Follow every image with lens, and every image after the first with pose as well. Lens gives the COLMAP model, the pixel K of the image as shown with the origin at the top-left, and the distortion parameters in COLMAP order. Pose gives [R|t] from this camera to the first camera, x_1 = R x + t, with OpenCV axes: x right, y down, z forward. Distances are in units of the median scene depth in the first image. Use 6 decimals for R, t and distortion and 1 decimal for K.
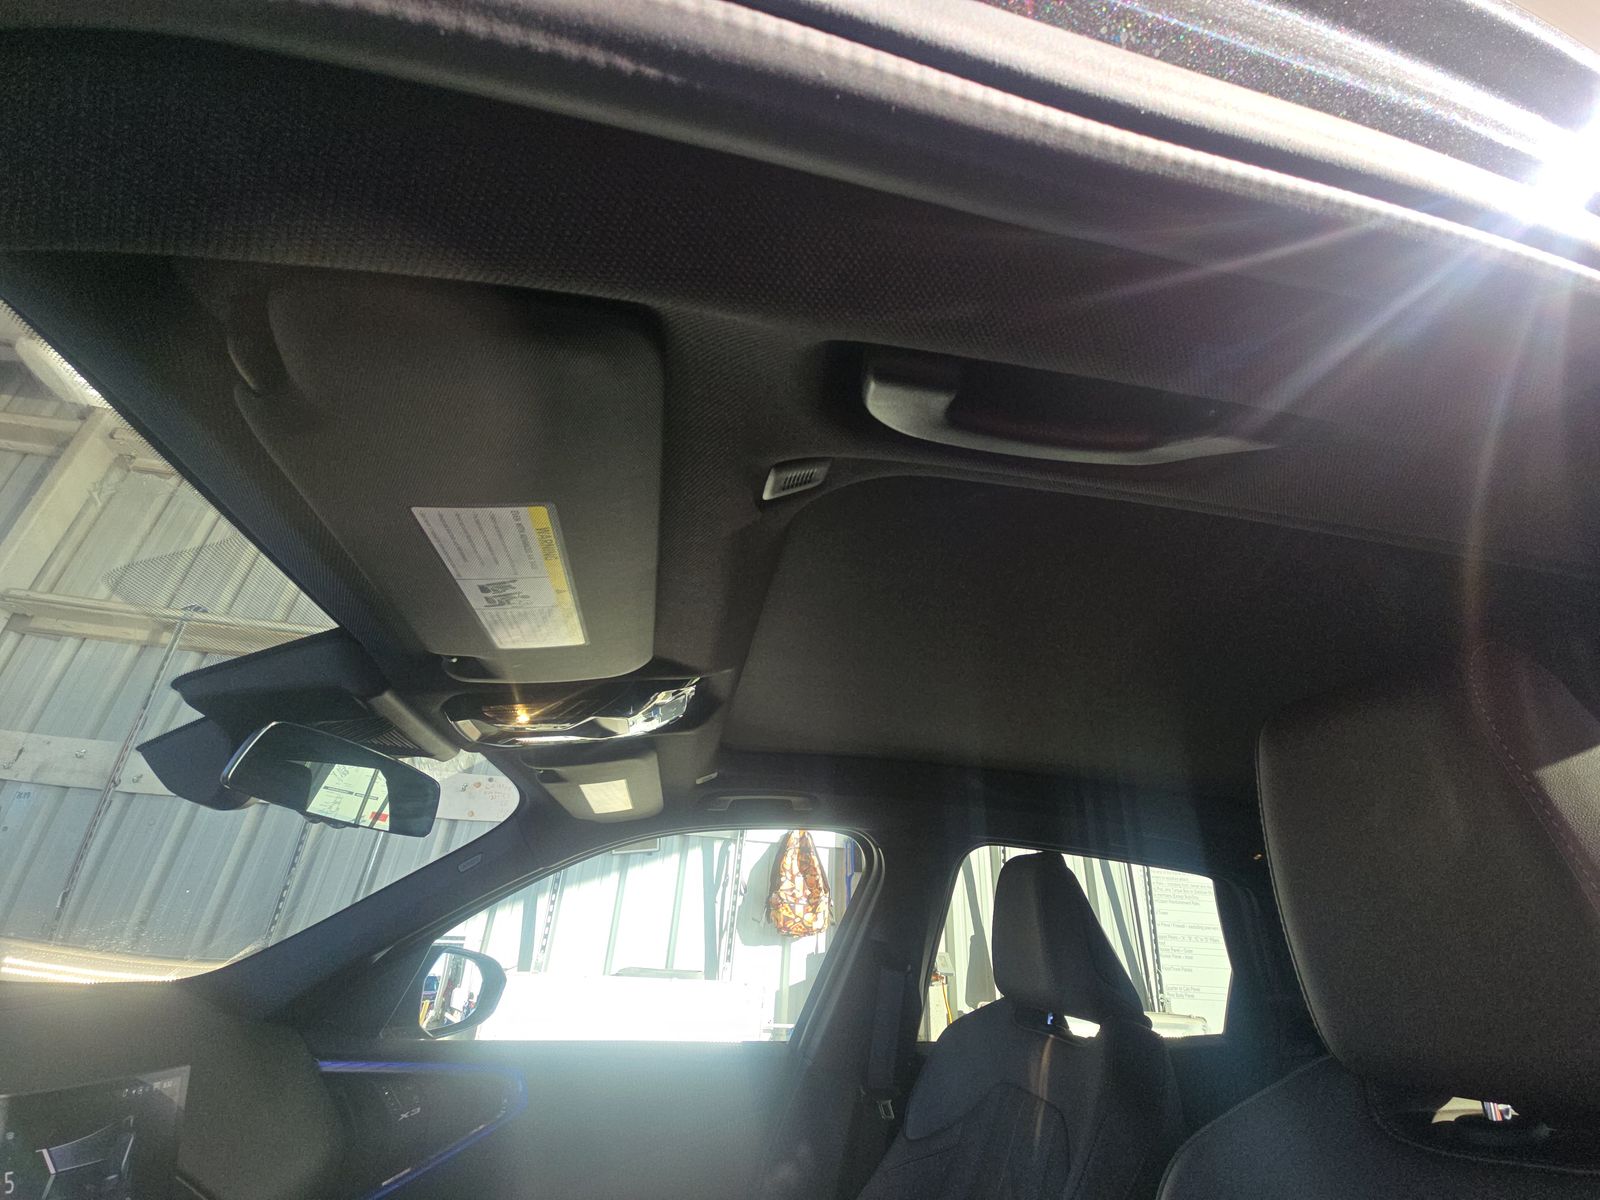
lens RADIAL K [[646.4, 0, 801.7], [0, 646.4, 589.6], [0, 0, 1]] dist [0.013730, -0.009238]
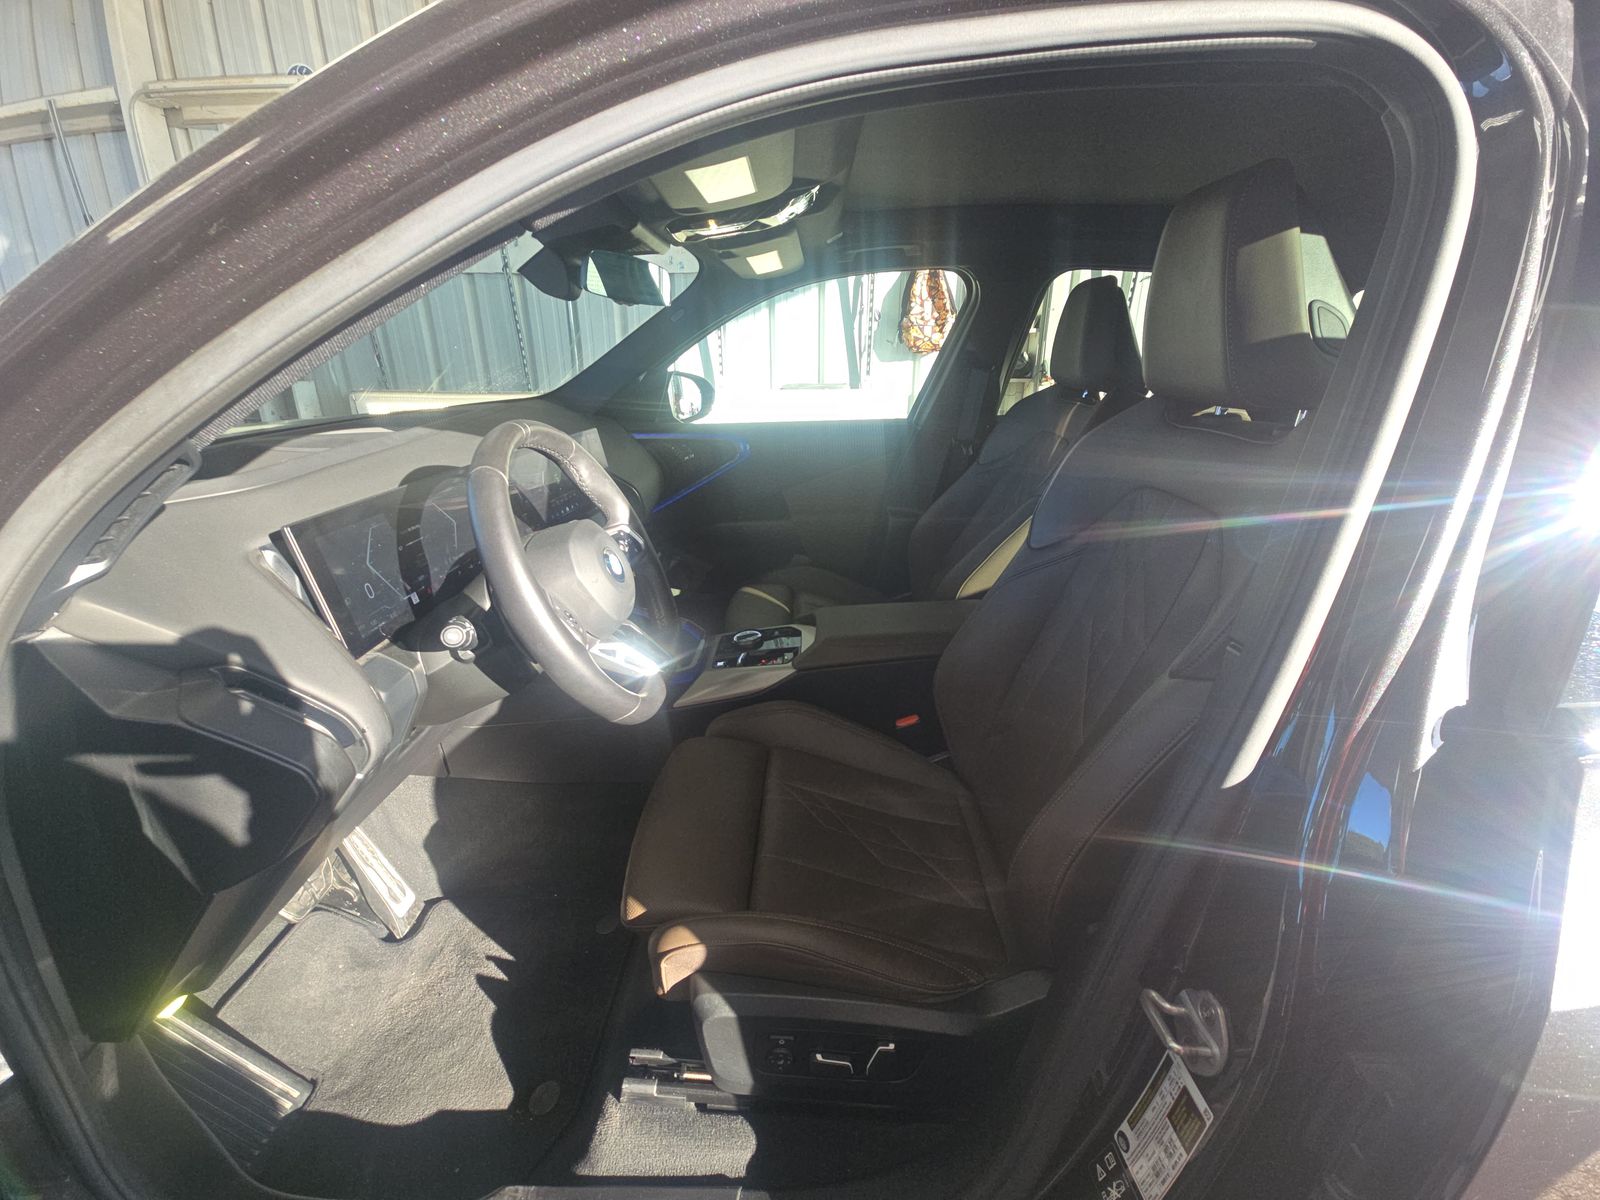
lens RADIAL K [[646.4, 0, 801.7], [0, 646.4, 589.6], [0, 0, 1]] dist [0.013730, -0.009238]
pose [[0.978864, 0.016360, -0.203859, 0.019126], [0.140199, 0.672036, 0.727125, -0.057399], [0.148896, -0.740337, 0.655538, -0.113383]]
